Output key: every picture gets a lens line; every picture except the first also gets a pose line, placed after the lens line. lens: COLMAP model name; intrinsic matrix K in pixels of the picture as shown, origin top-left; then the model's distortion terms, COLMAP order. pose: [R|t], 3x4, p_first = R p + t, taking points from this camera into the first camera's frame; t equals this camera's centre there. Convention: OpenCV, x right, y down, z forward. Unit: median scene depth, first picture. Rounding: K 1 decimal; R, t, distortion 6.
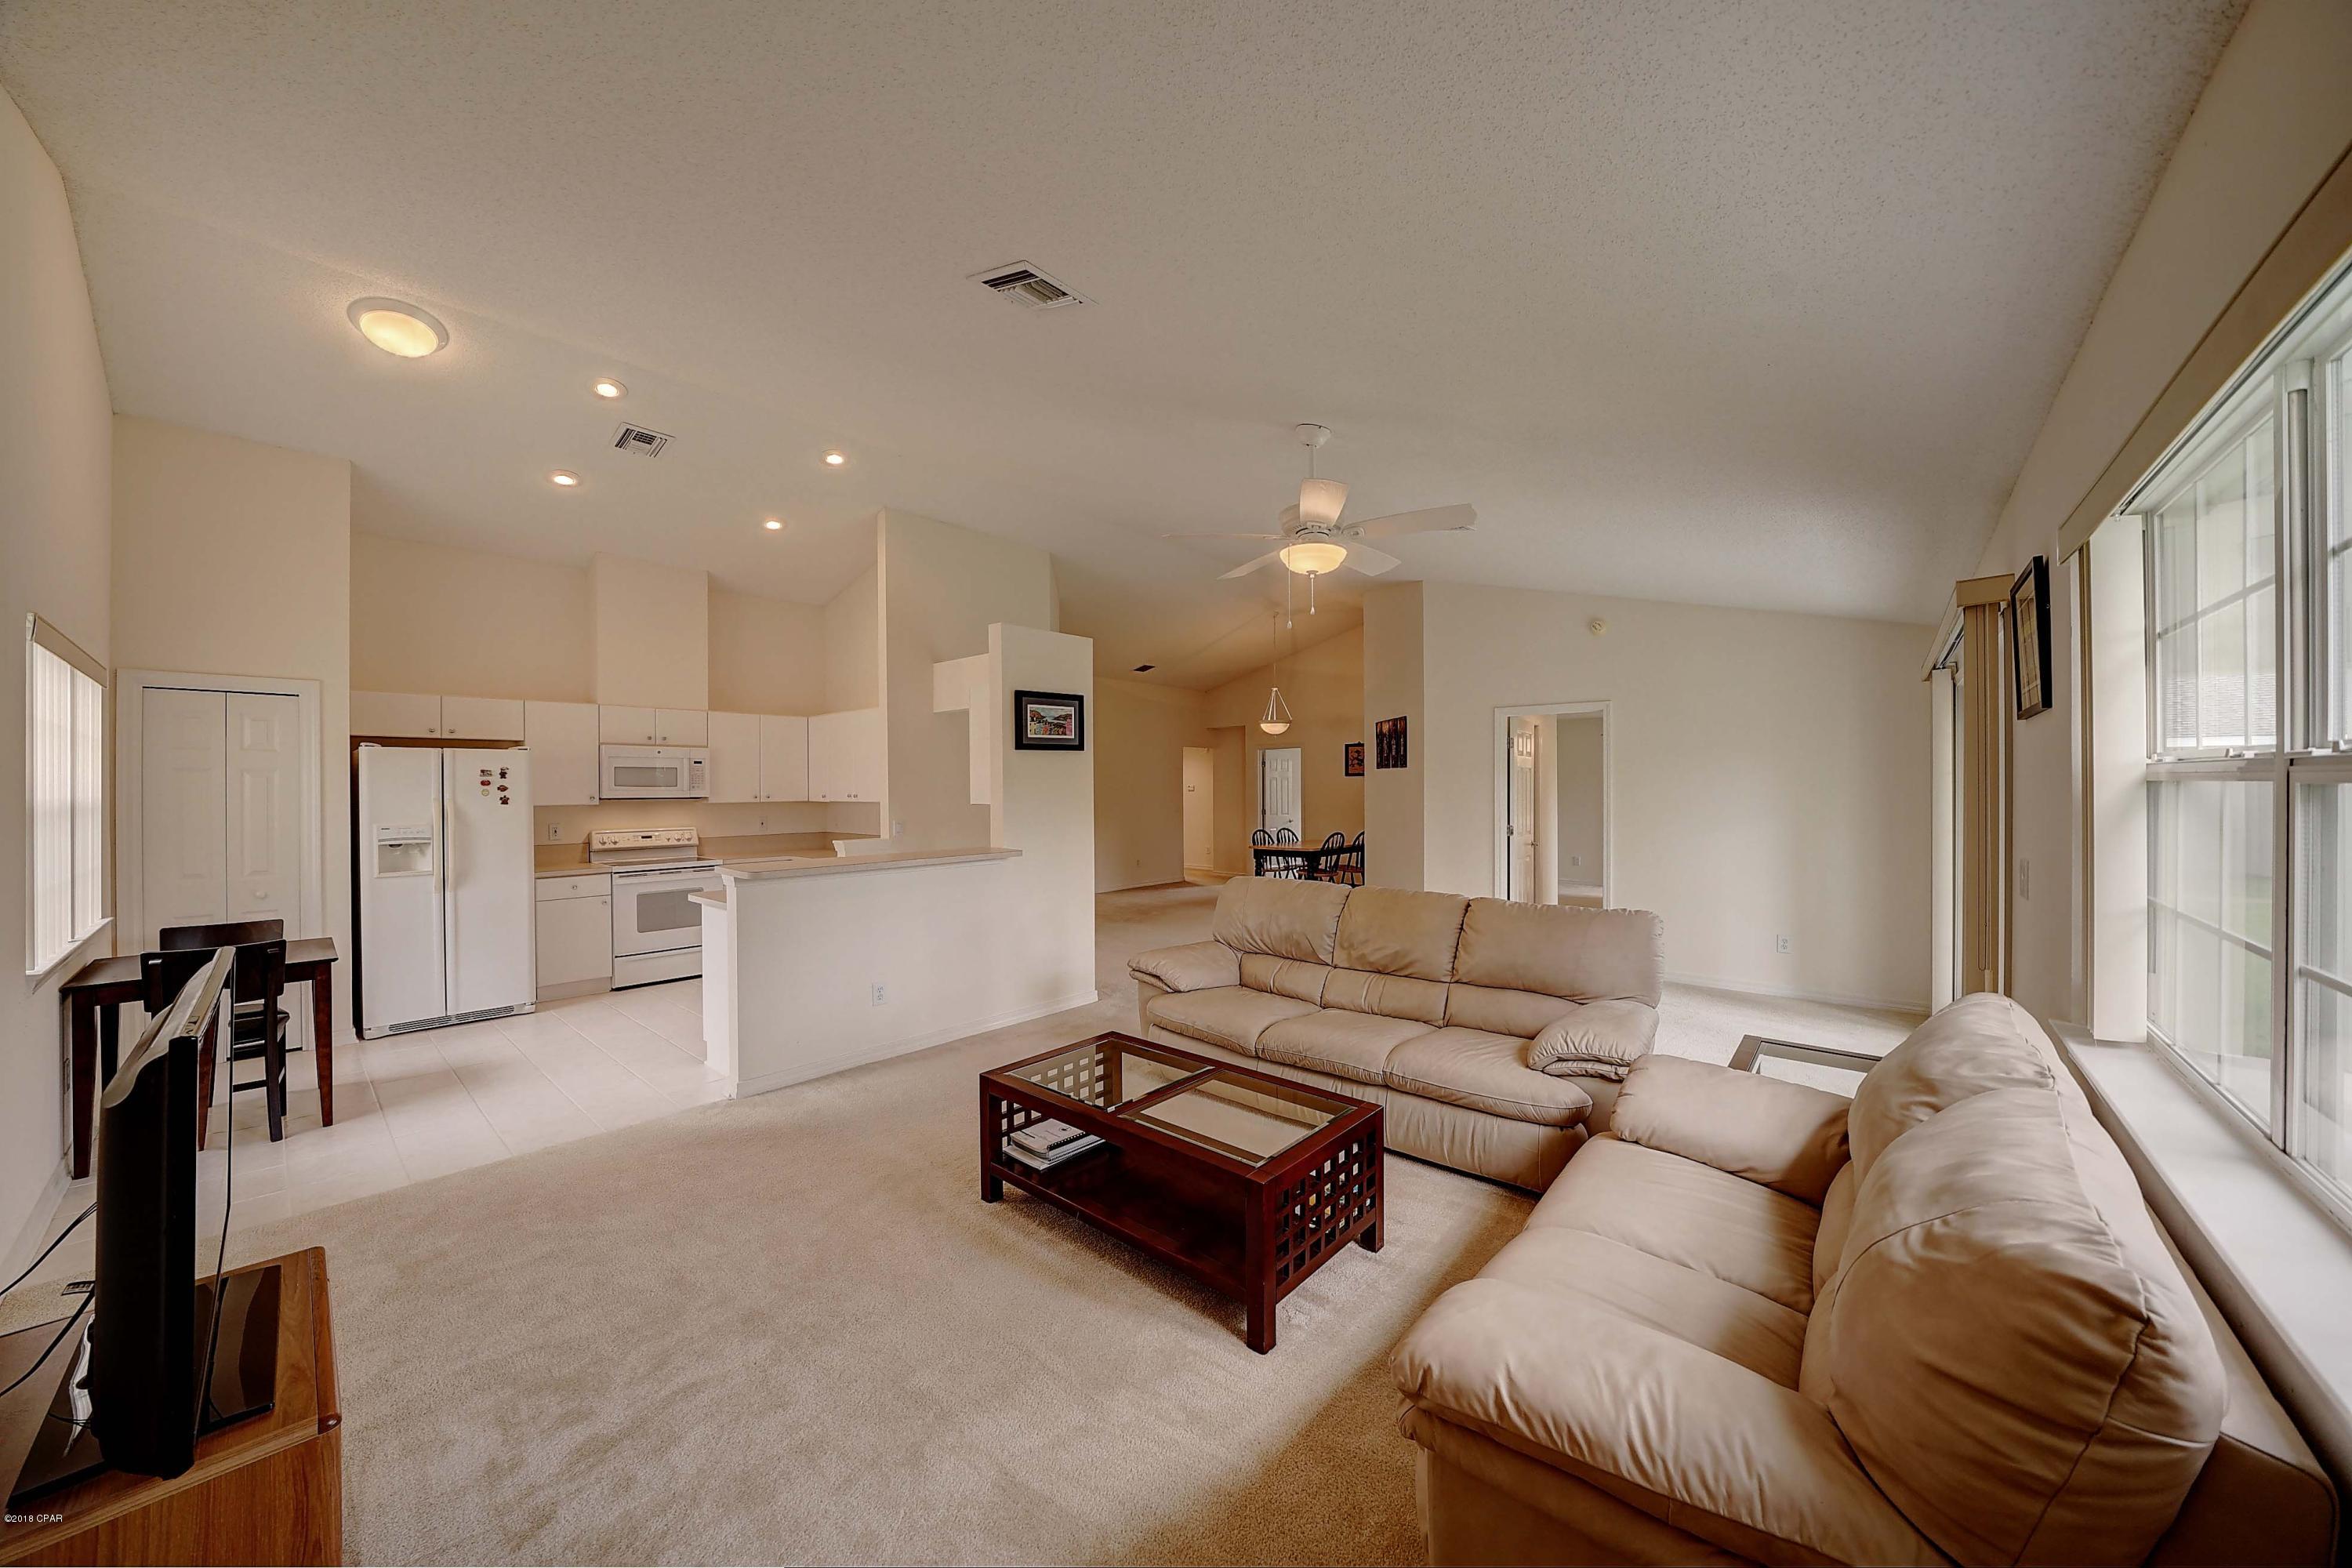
lens RADIAL K [[814.0, 0, 1170.1], [0, 814.0, 786.7], [0, 0, 1]] dist [-0.025419, 0.003286]
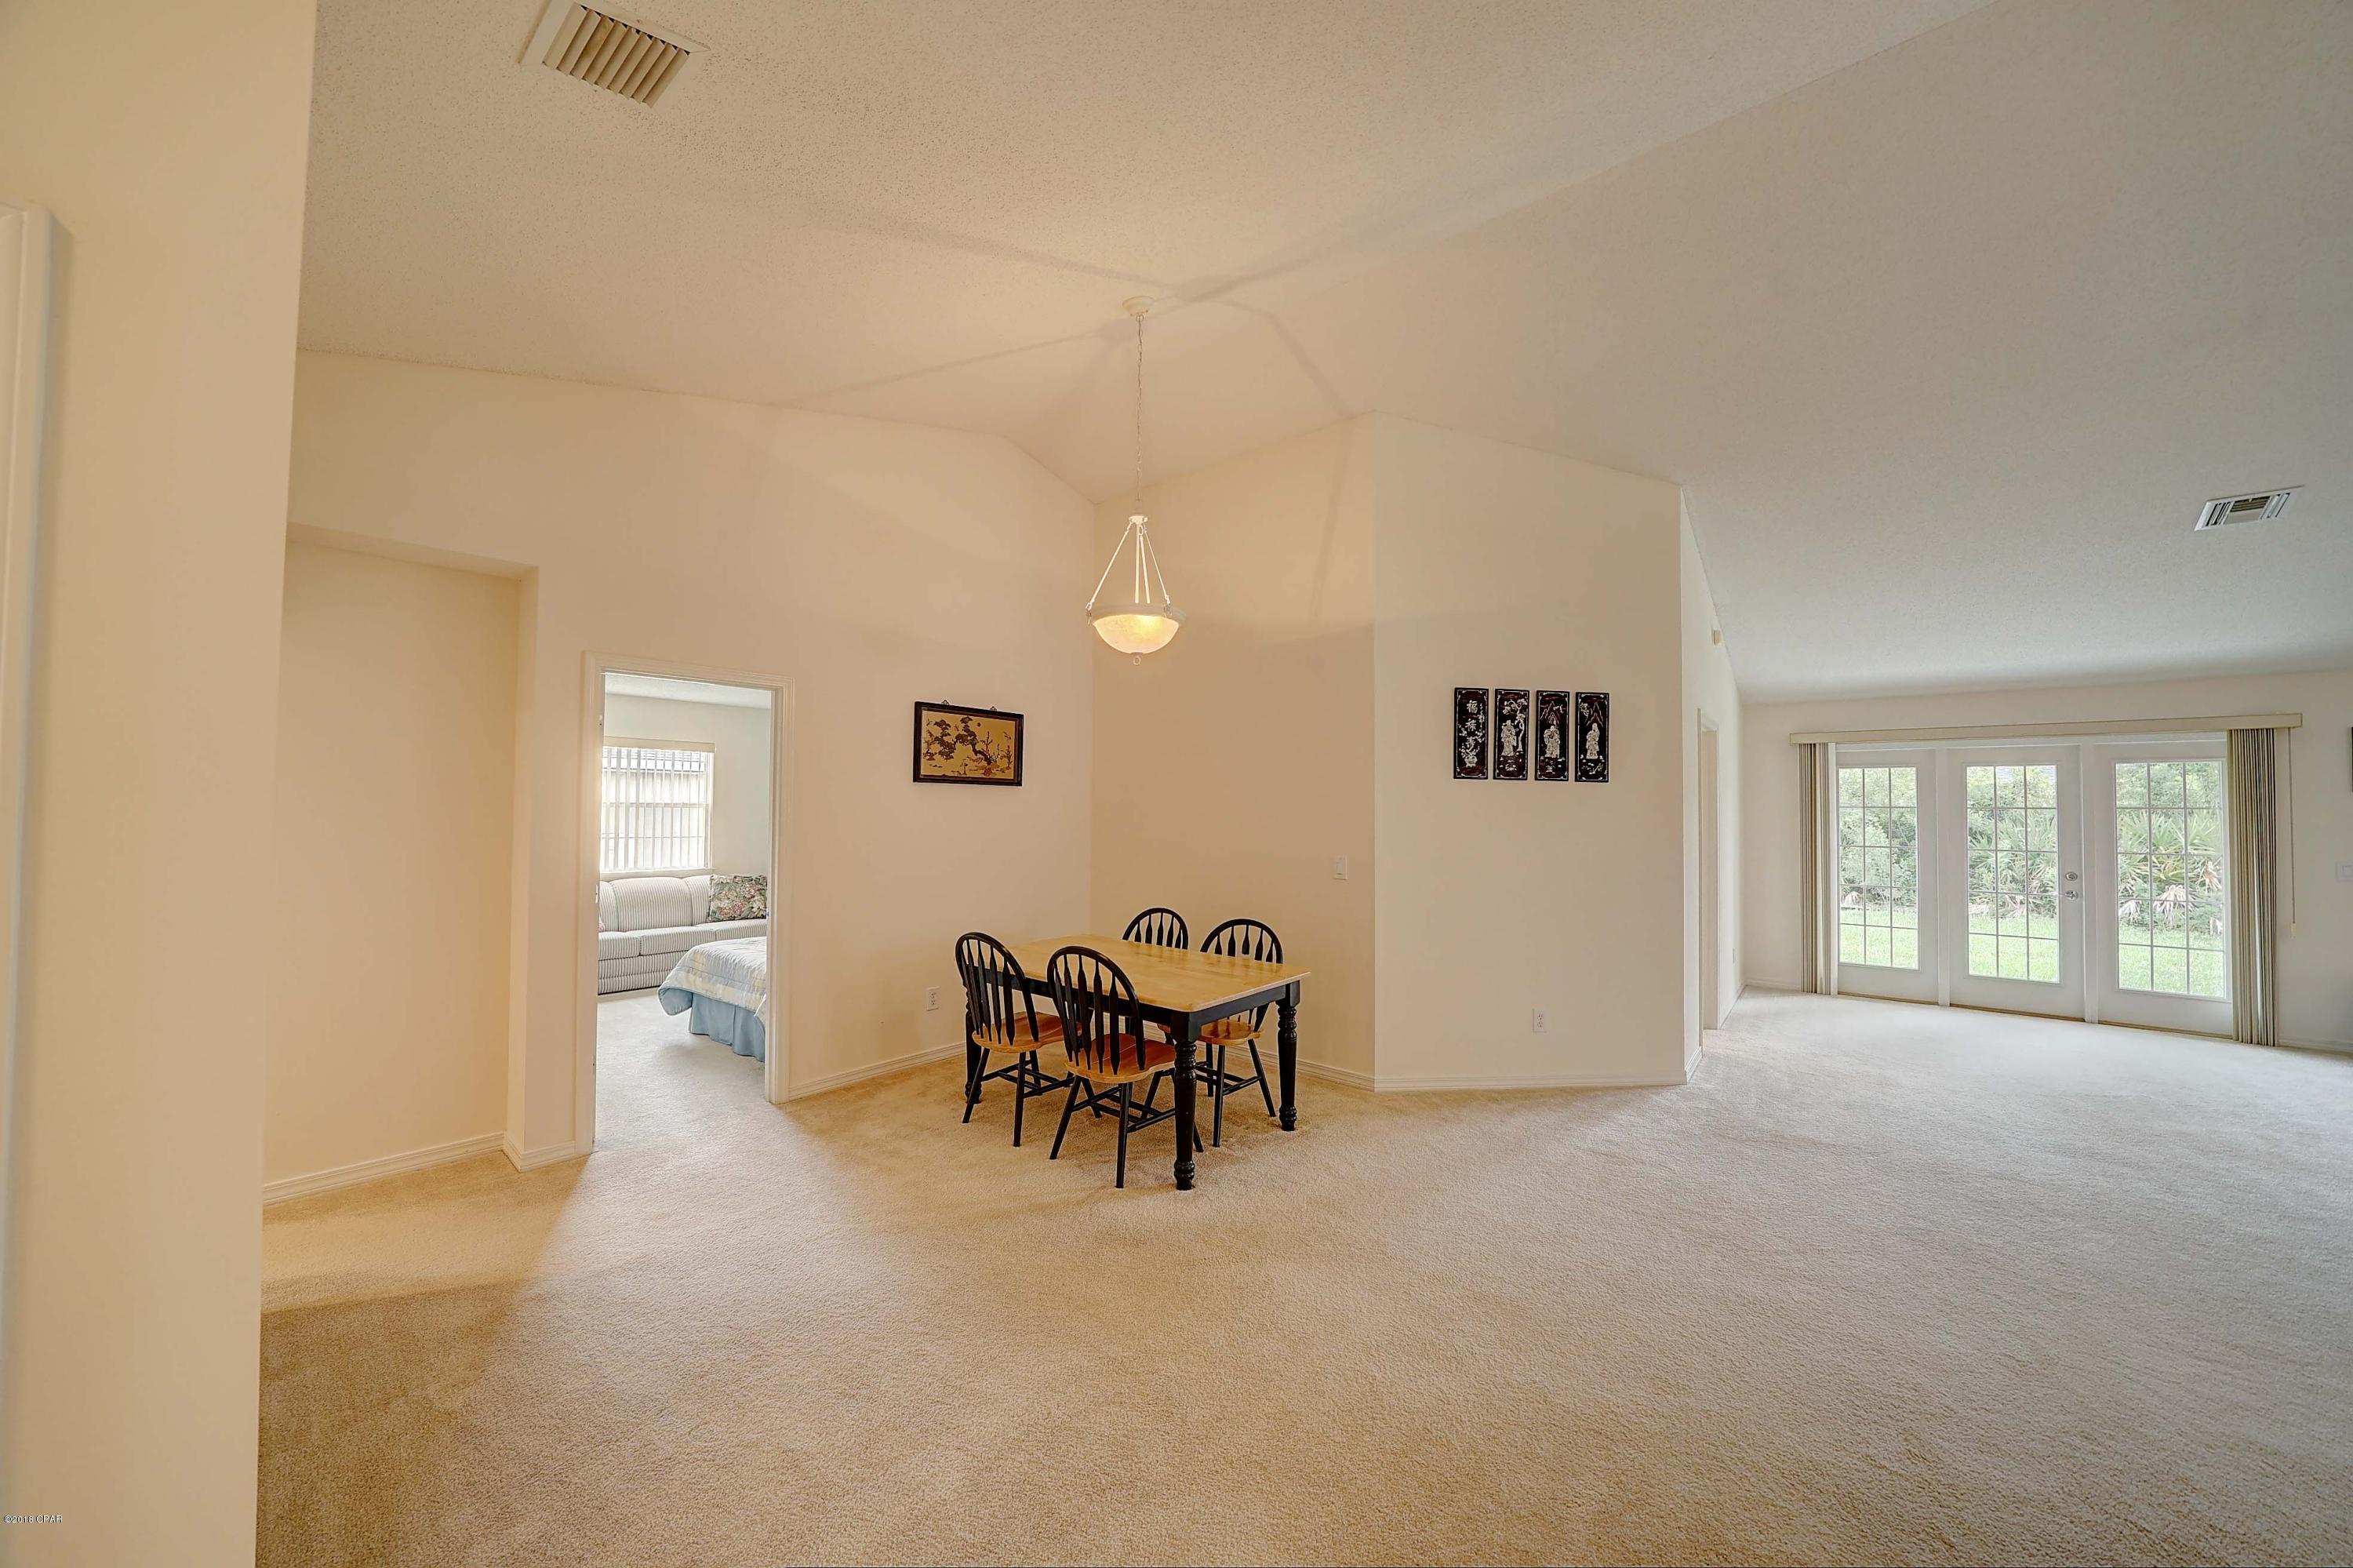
lens RADIAL K [[814.3, 0, 1170.5], [0, 814.3, 786.7], [0, 0, 1]] dist [-0.025419, 0.003286]
pose [[-0.016036, 0.030923, 0.999393, -0.391751], [-0.011189, 0.999453, -0.031105, 0.000835], [-0.999809, -0.011681, -0.015681, 1.878930]]
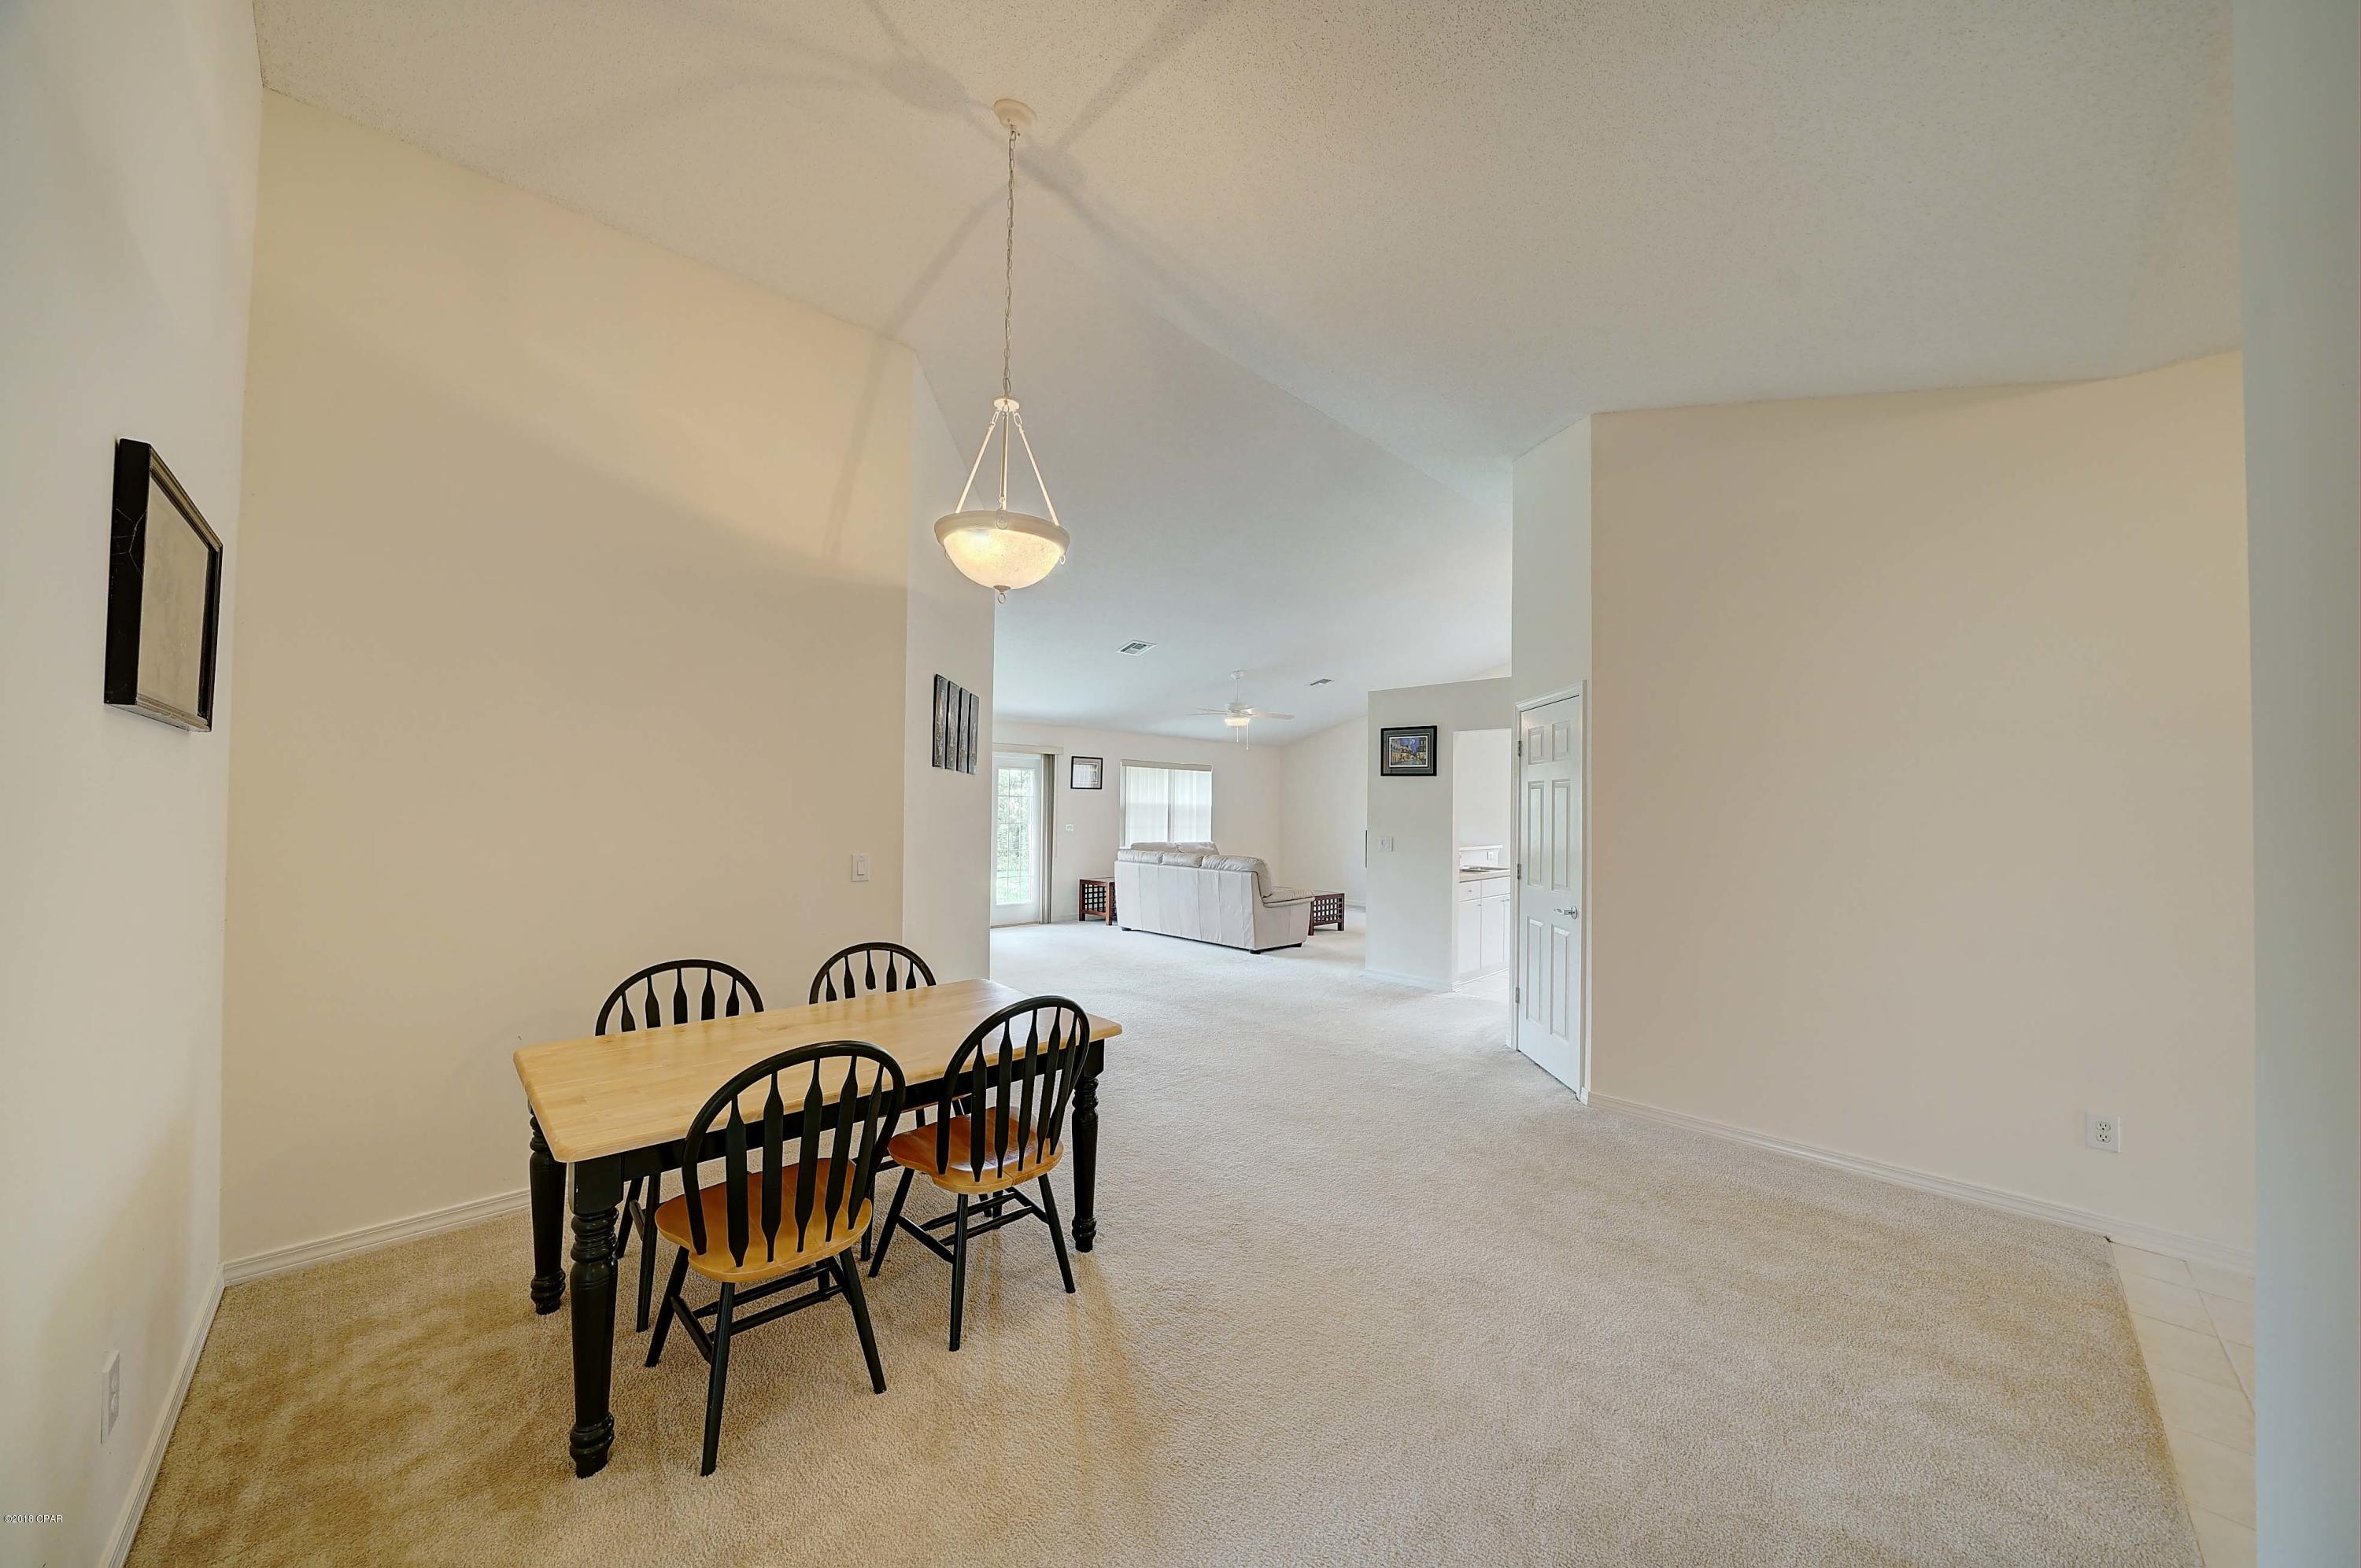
lens RADIAL K [[816.9, 0, 1174.5], [0, 816.9, 786.7], [0, 0, 1]] dist [-0.025419, 0.003286]
pose [[-0.997816, -0.009241, 0.065407, 0.127216], [-0.010899, 0.999627, -0.025030, 0.003670], [-0.065151, -0.025688, -0.997545, 2.353144]]
